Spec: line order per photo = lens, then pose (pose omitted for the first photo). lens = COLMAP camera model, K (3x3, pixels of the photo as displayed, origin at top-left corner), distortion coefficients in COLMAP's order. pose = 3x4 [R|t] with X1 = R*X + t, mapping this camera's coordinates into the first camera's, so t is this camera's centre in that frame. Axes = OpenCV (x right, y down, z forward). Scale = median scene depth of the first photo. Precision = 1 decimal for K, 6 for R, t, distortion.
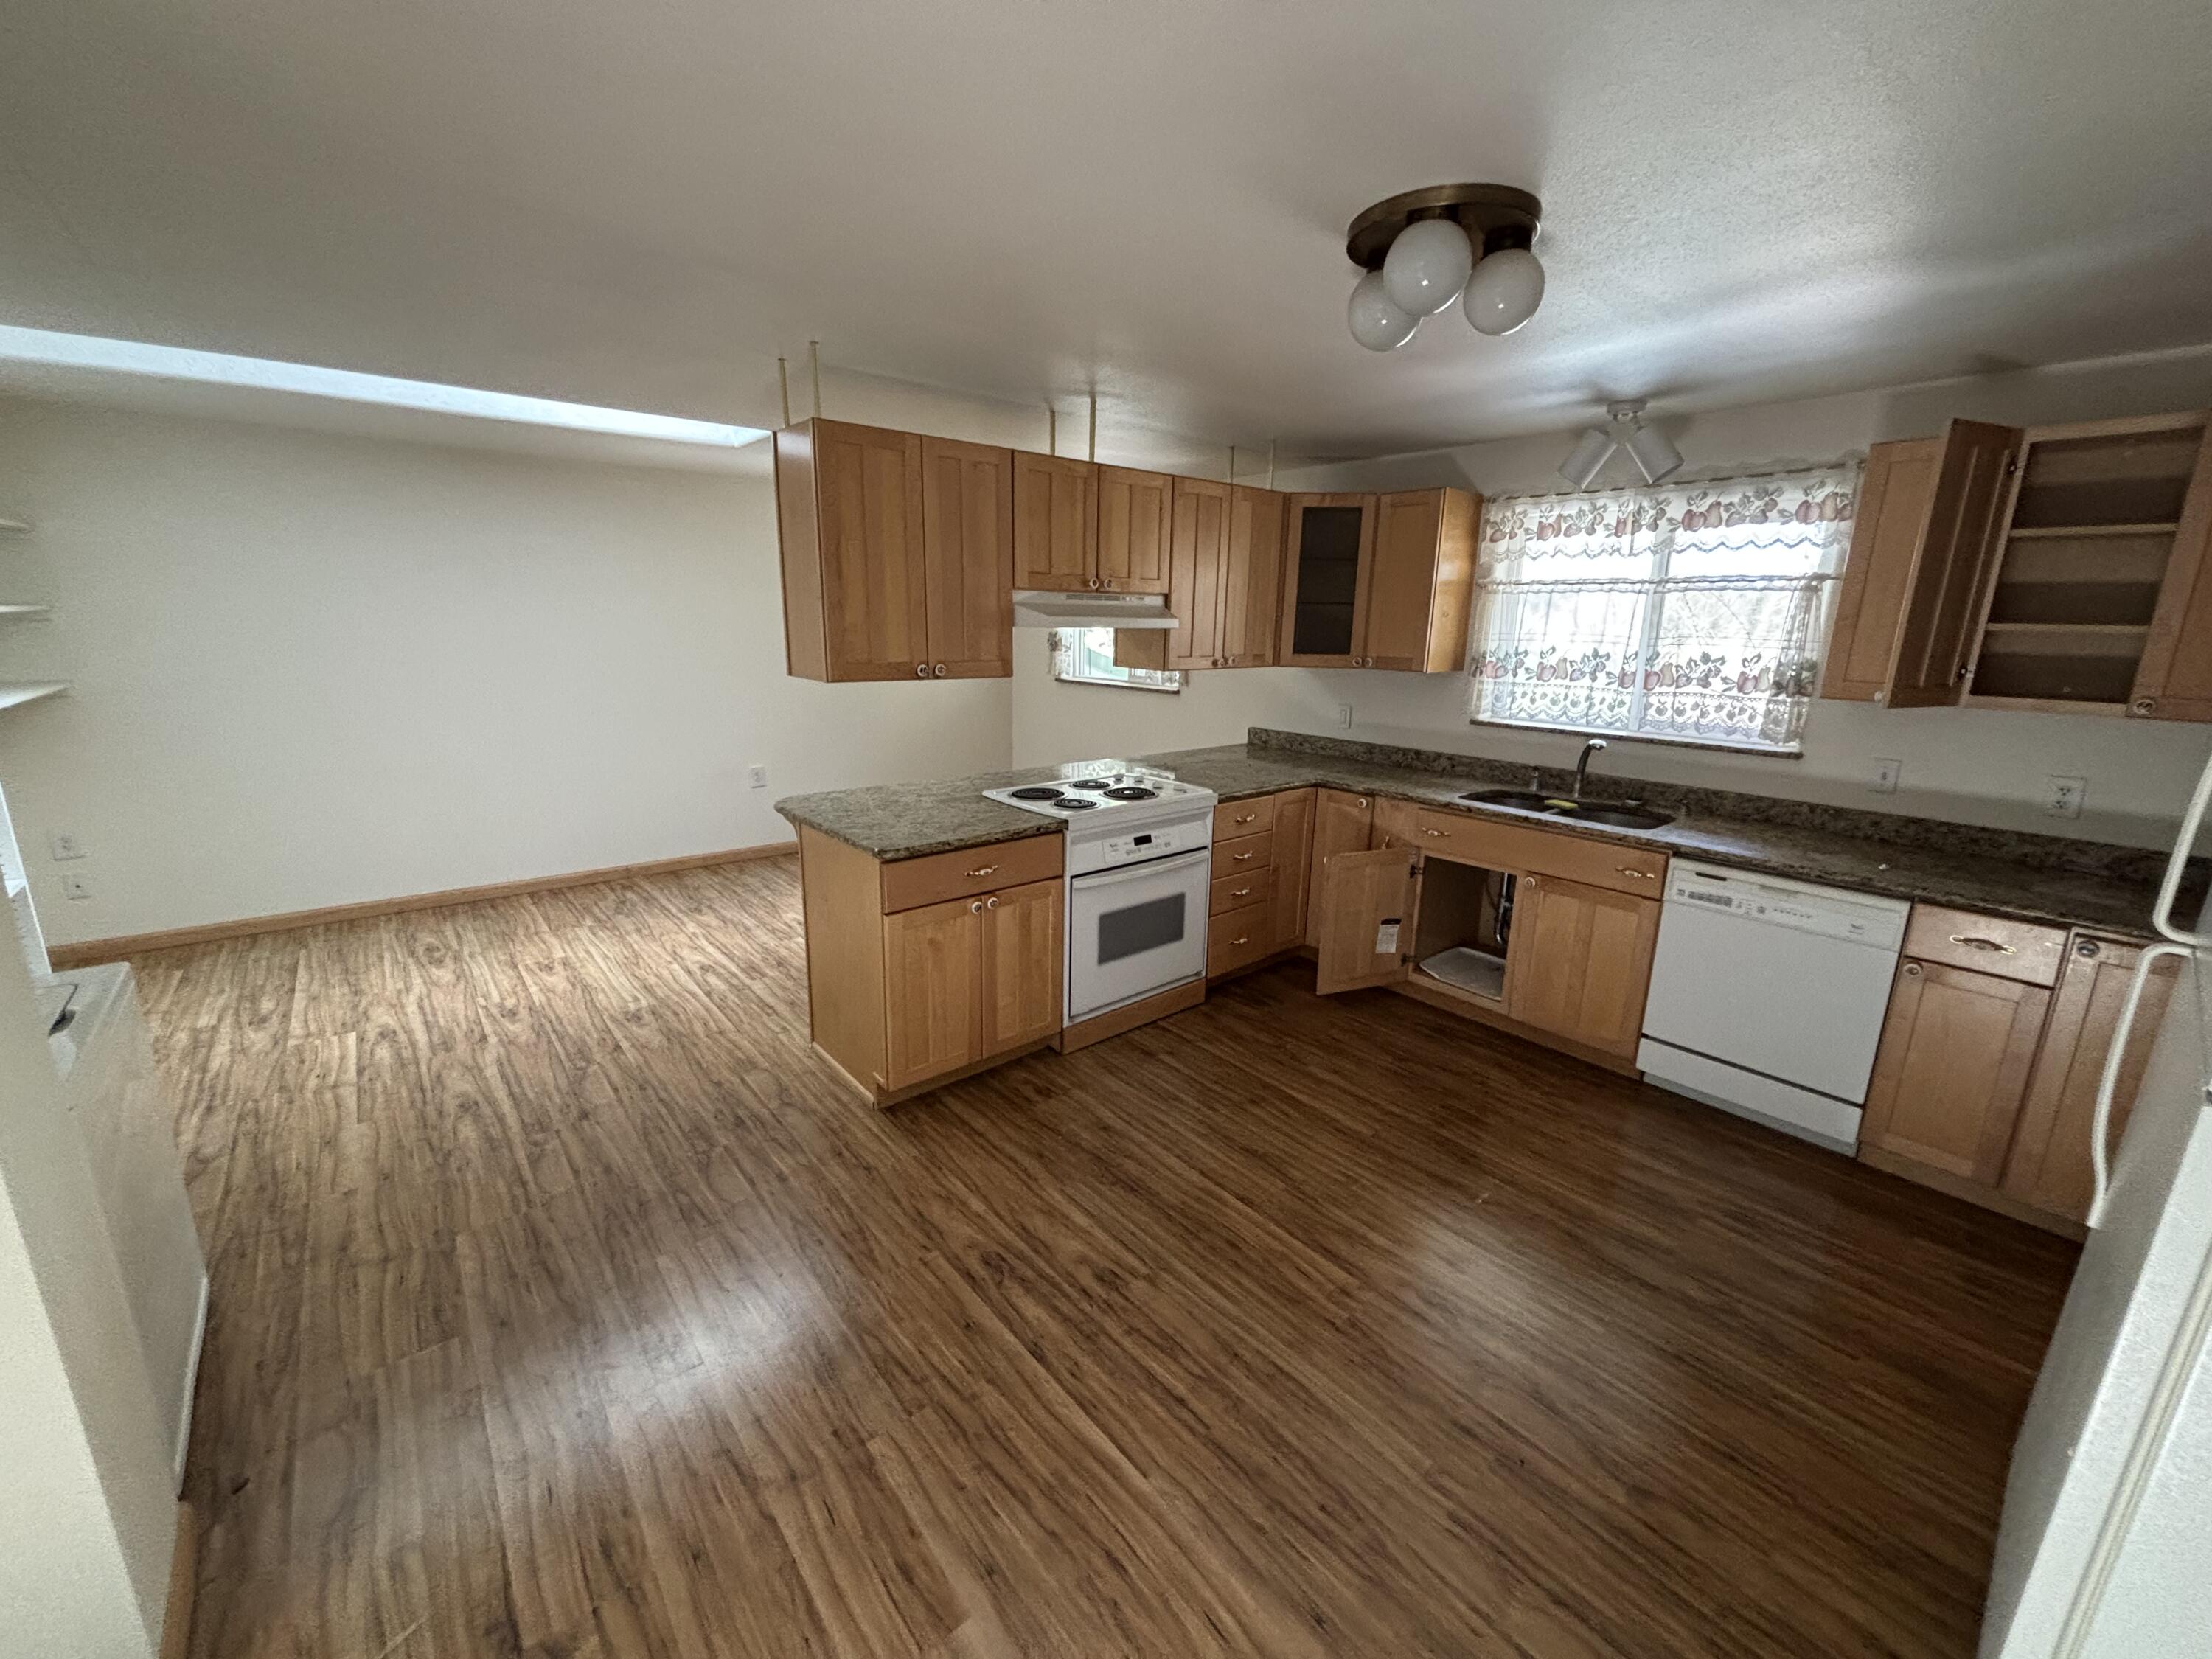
lens RADIAL K [[883.9, 0, 1108.2], [0, 883.9, 821.0], [0, 0, 1]] dist [-0.000039, -0.000479]
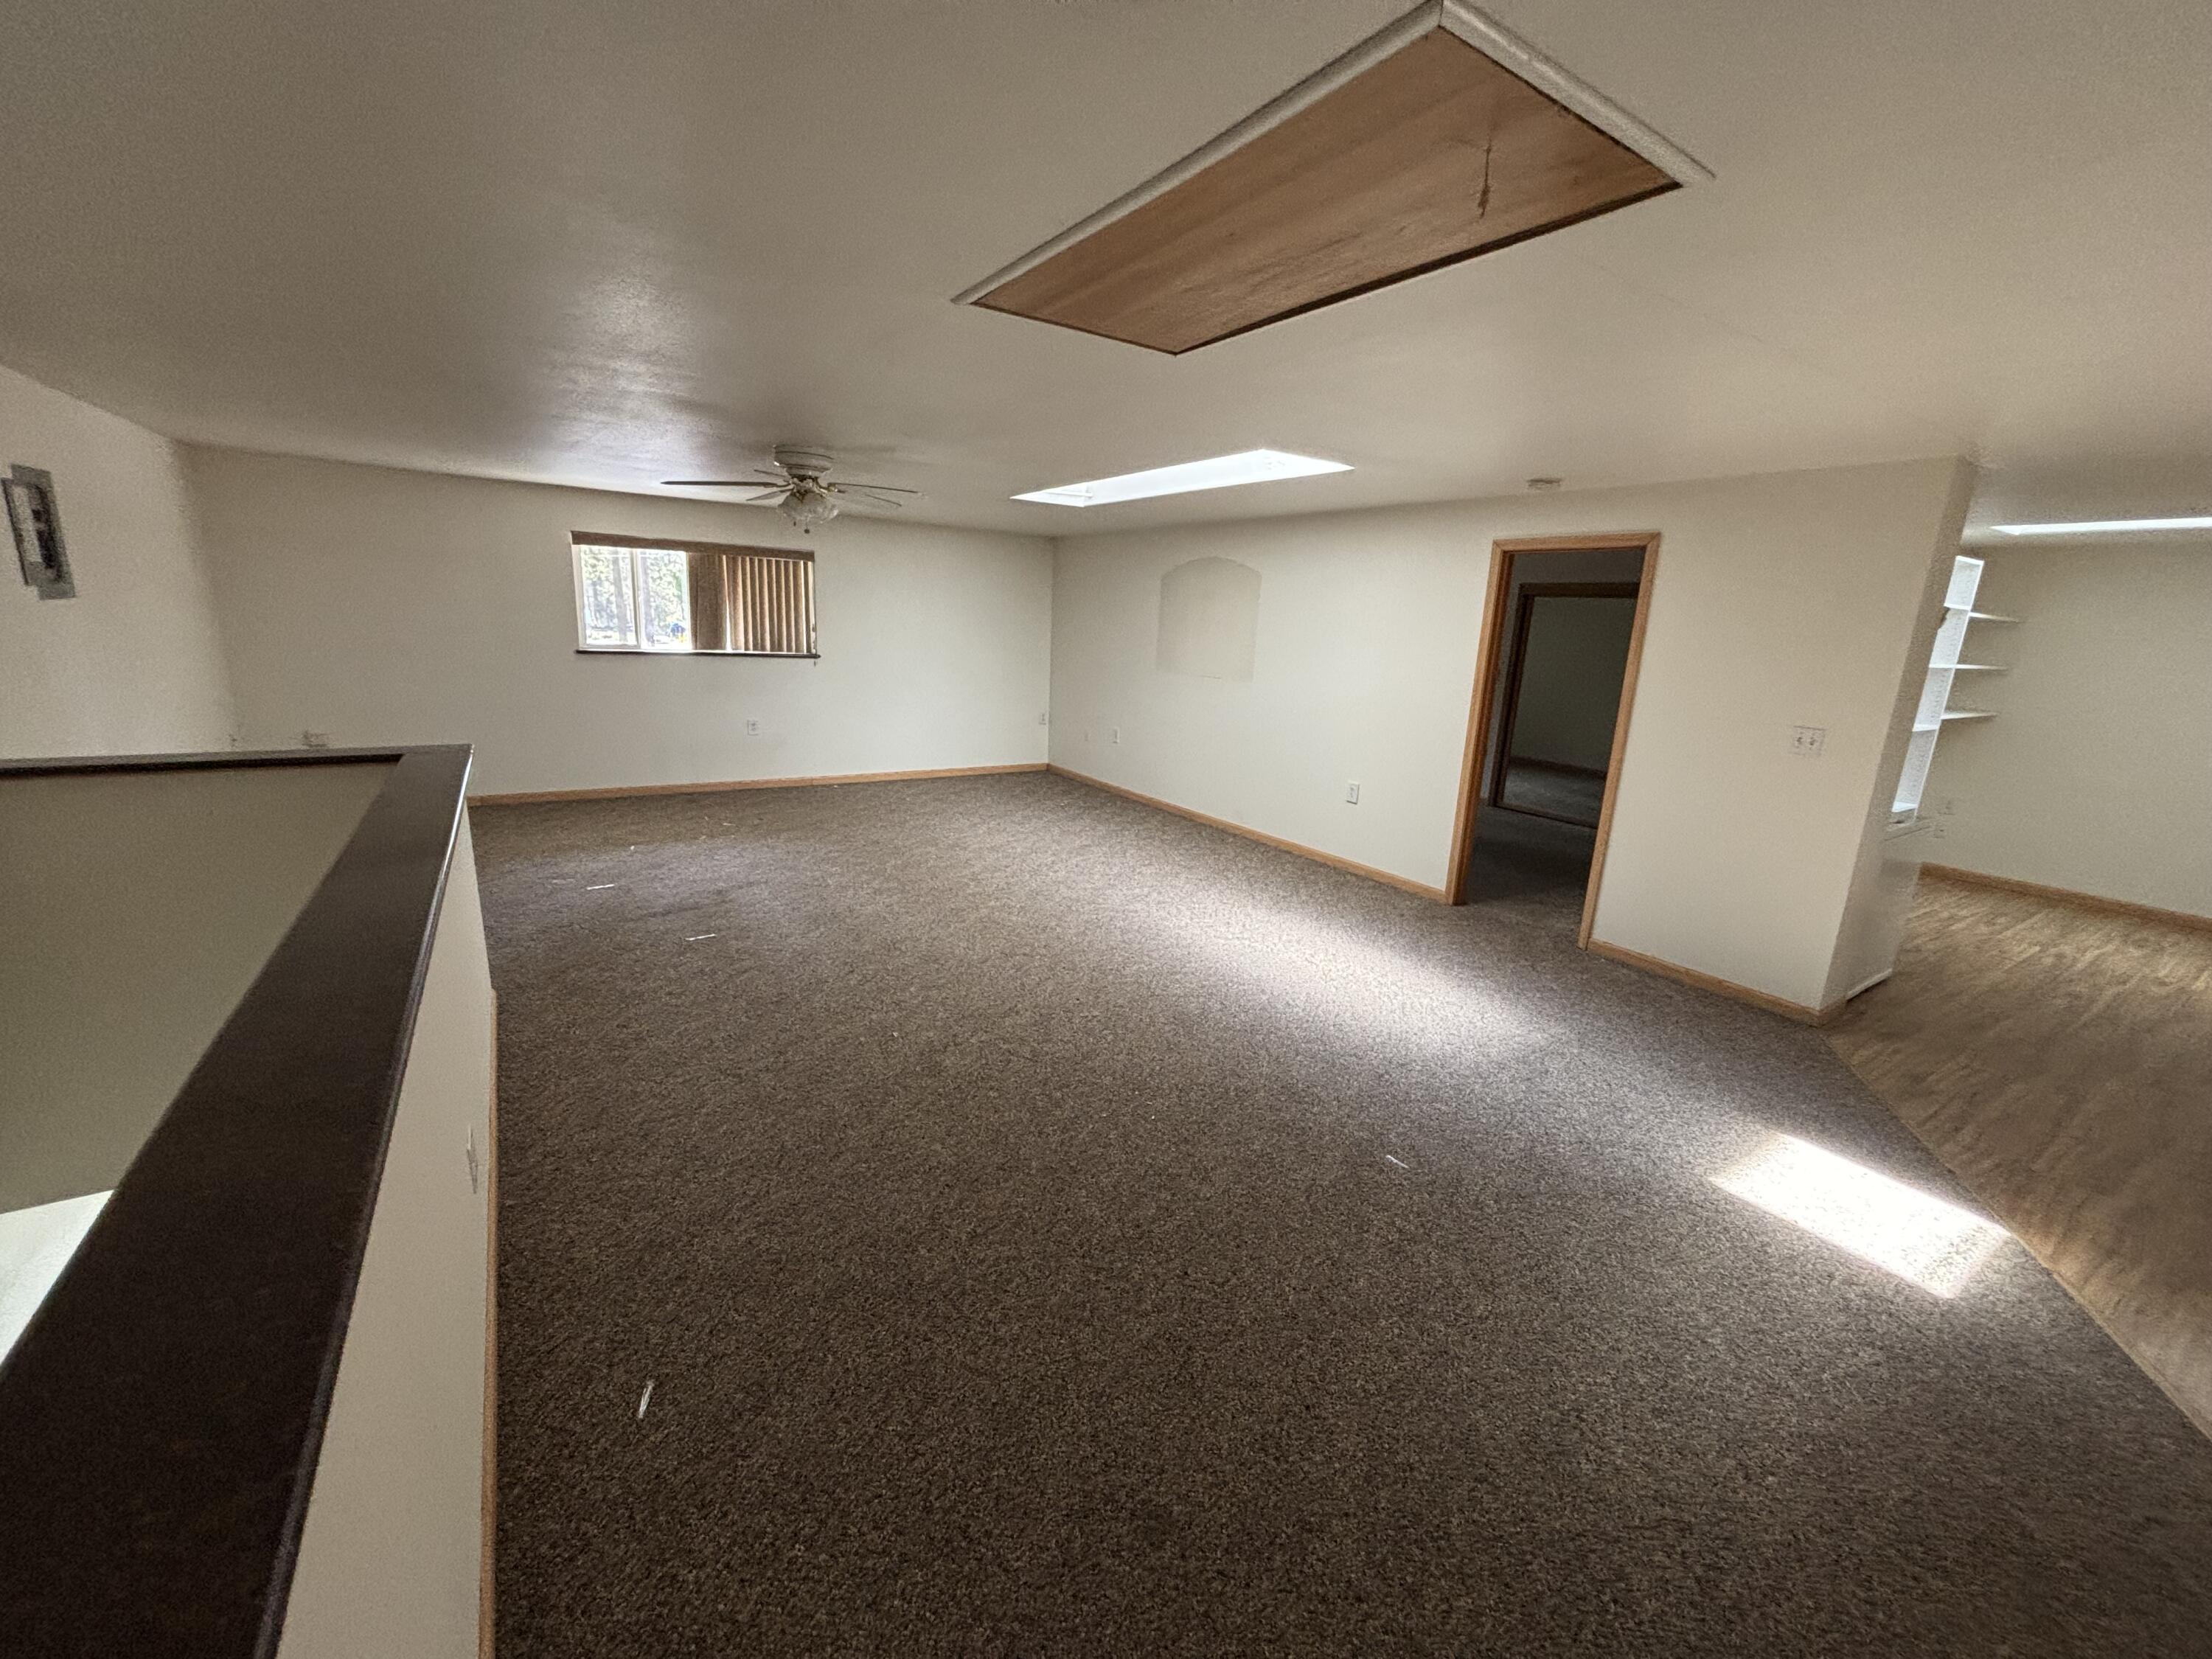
lens RADIAL K [[883.9, 0, 1098.8], [0, 883.9, 824.0], [0, 0, 1]] dist [-0.000039, -0.000479]
pose [[-0.118815, 0.202593, -0.972028, 0.773771], [-0.273398, 0.934445, 0.228178, 0.138839], [0.954535, 0.292862, -0.055637, -0.521988]]
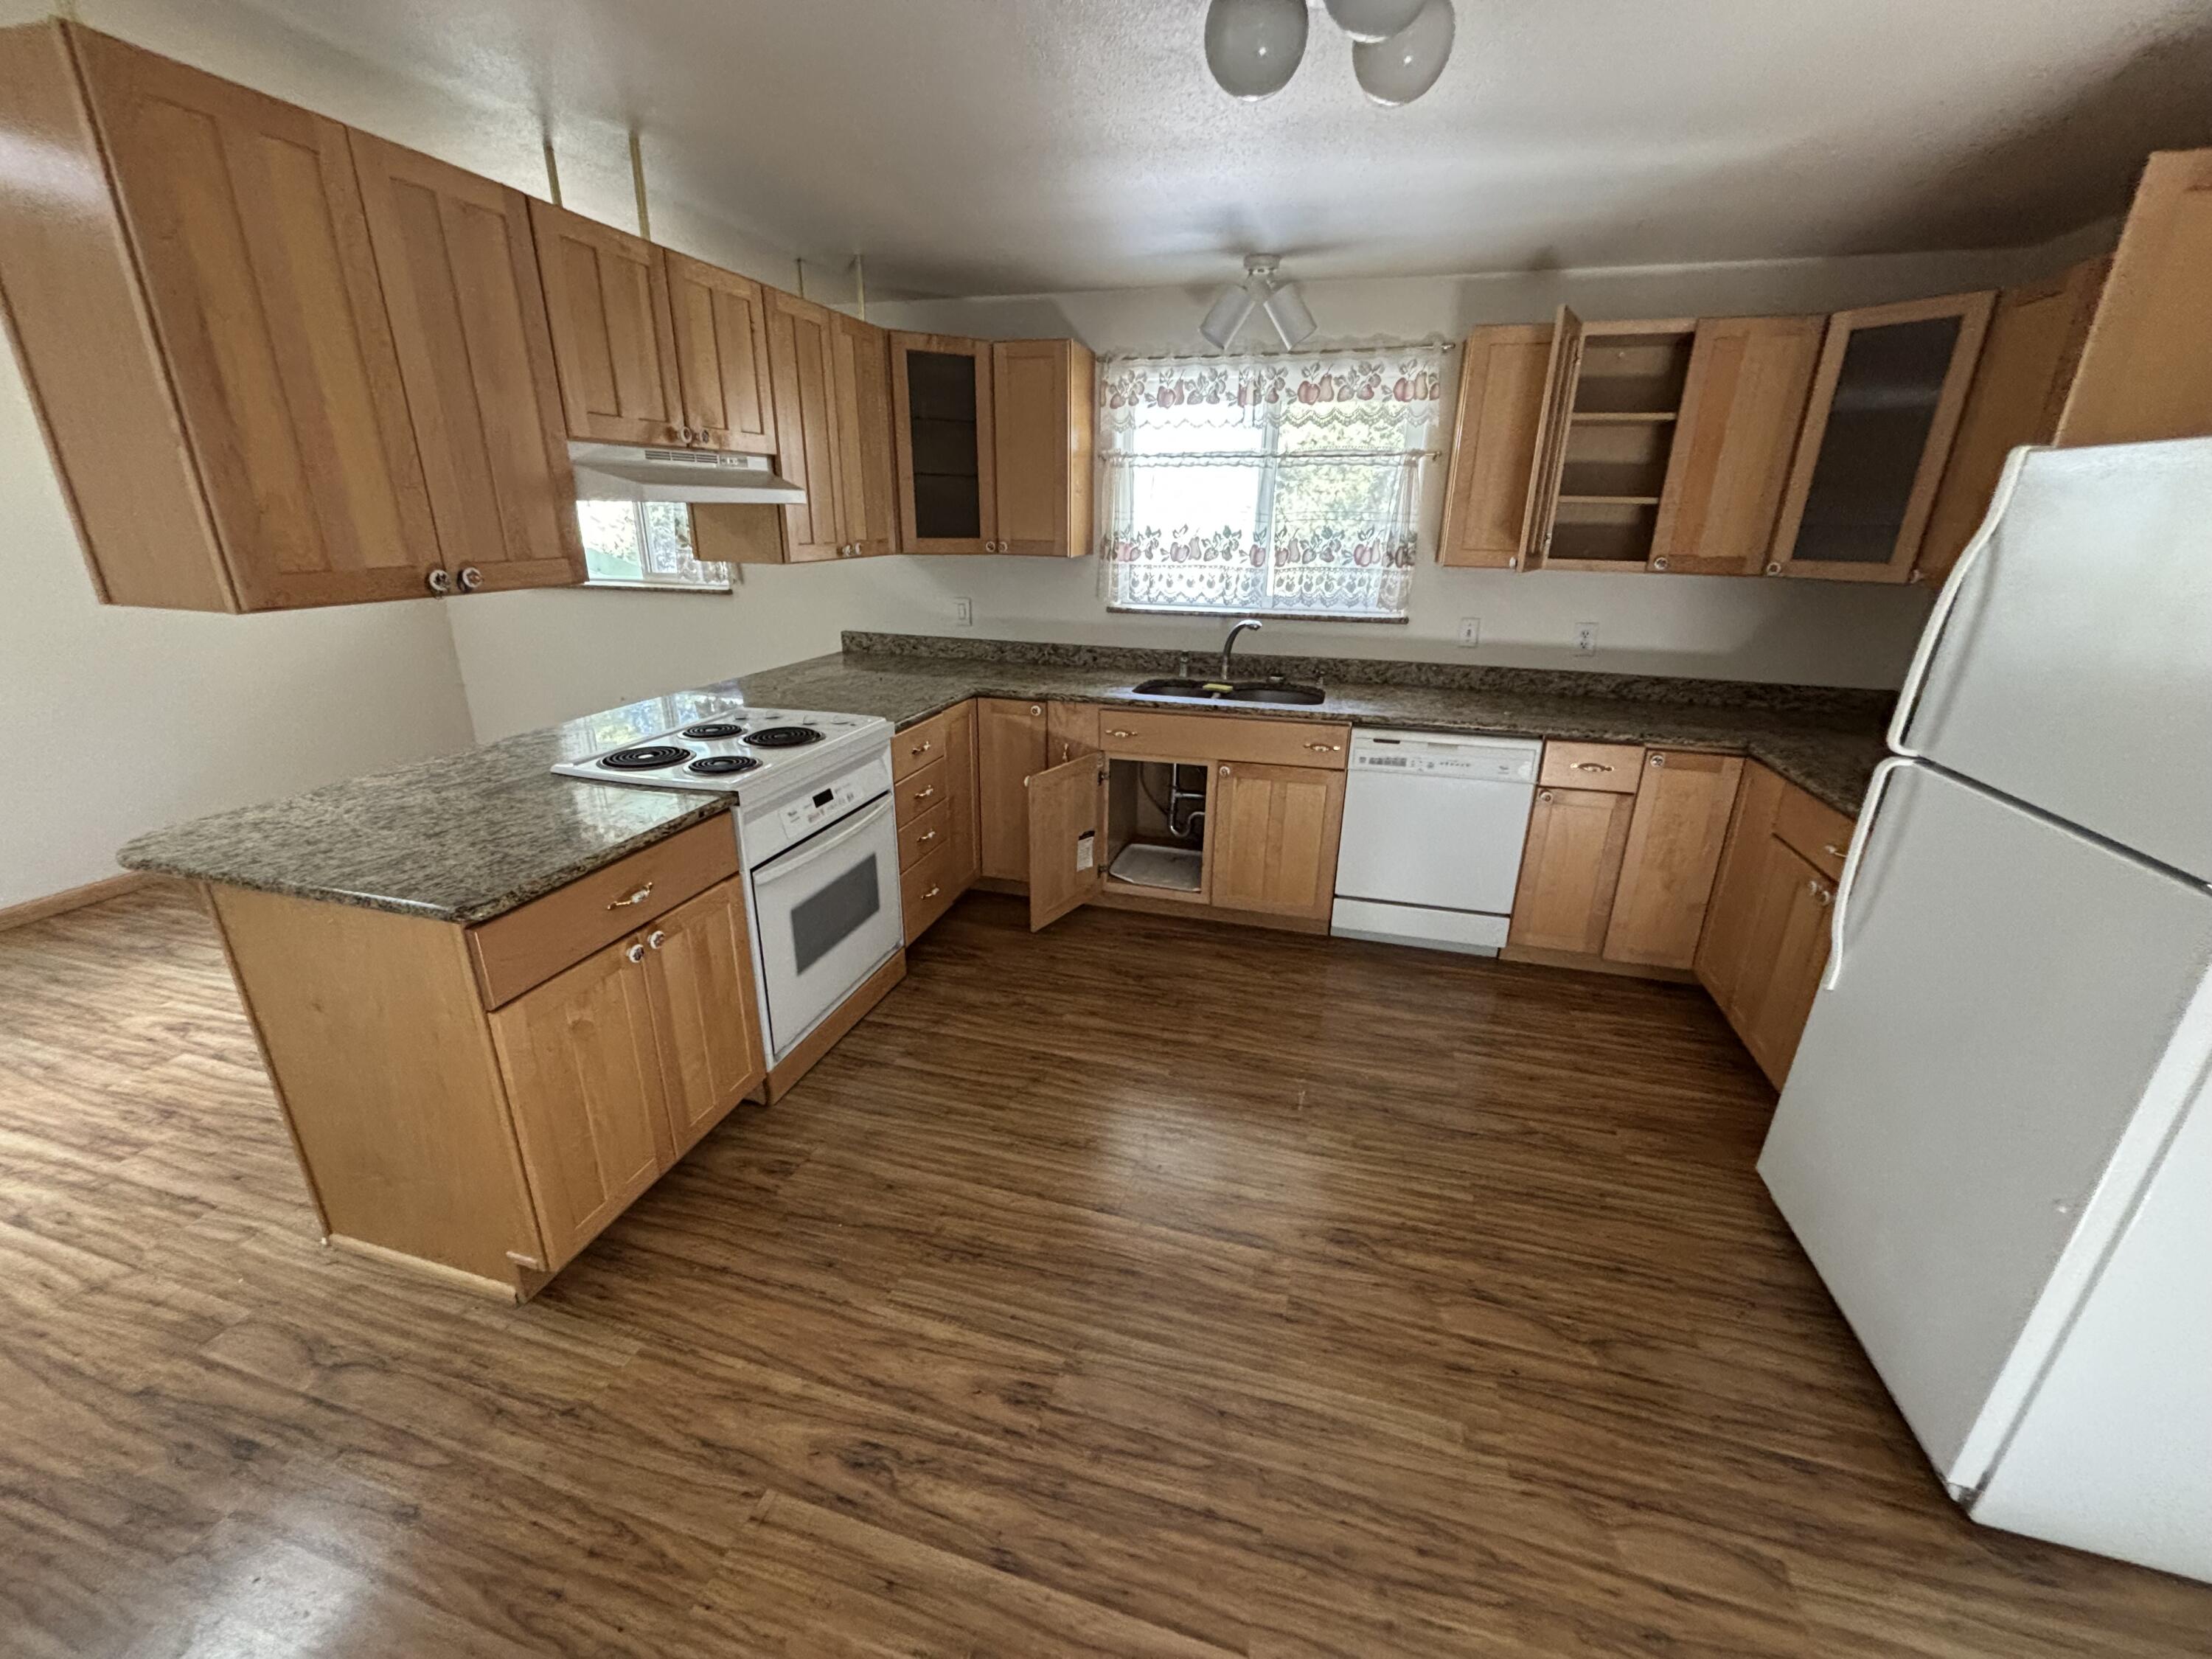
lens RADIAL K [[883.9, 0, 1098.7], [0, 883.9, 823.7], [0, 0, 1]] dist [-0.000039, -0.000479]
pose [[0.829171, -0.192560, 0.524782, -0.164345], [0.127400, 0.979186, 0.158000, -0.045740], [-0.544284, -0.064152, 0.836445, 0.243999]]
